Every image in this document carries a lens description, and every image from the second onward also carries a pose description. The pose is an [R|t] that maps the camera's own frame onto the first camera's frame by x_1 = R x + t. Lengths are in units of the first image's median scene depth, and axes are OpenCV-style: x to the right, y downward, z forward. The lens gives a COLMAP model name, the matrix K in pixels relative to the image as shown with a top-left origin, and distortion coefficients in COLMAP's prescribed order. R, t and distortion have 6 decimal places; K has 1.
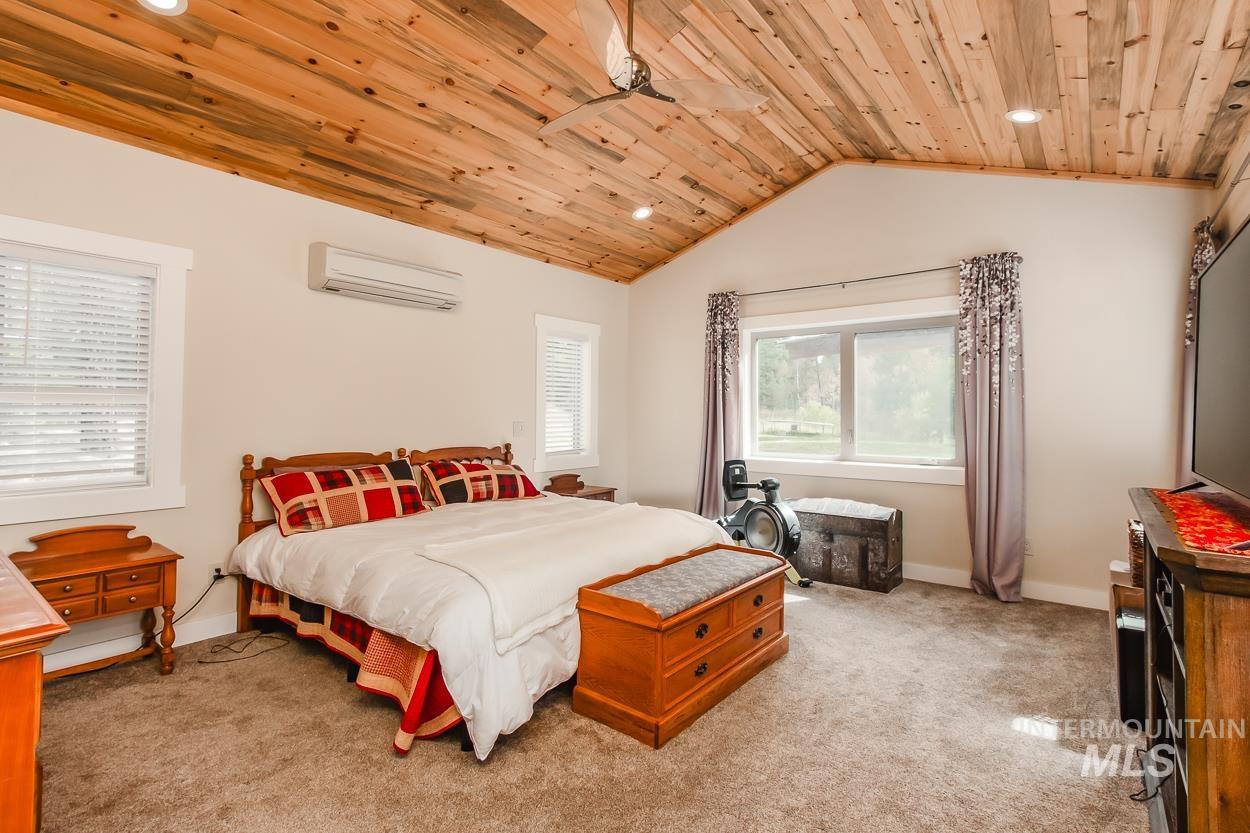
lens RADIAL K [[578.2, 0, 624.3], [0, 578.2, 412.5], [0, 0, 1]] dist [-0.000386, 0.003668]
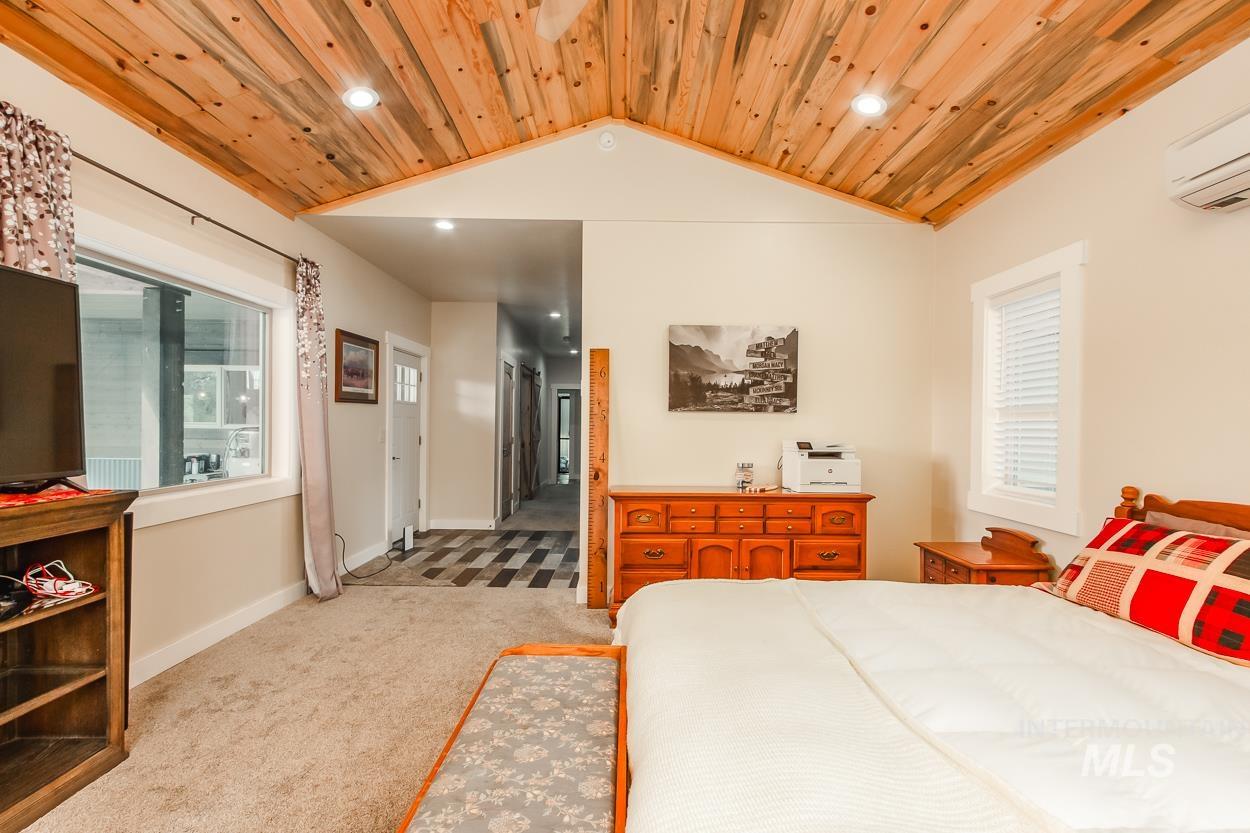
lens RADIAL K [[578.2, 0, 622.4], [0, 578.2, 421.1], [0, 0, 1]] dist [-0.000386, 0.003668]
pose [[-0.781294, -0.012760, -0.624033, 0.383065], [-0.011580, 0.999915, -0.005948, 0.004186], [0.624056, 0.002579, -0.781375, 1.474239]]
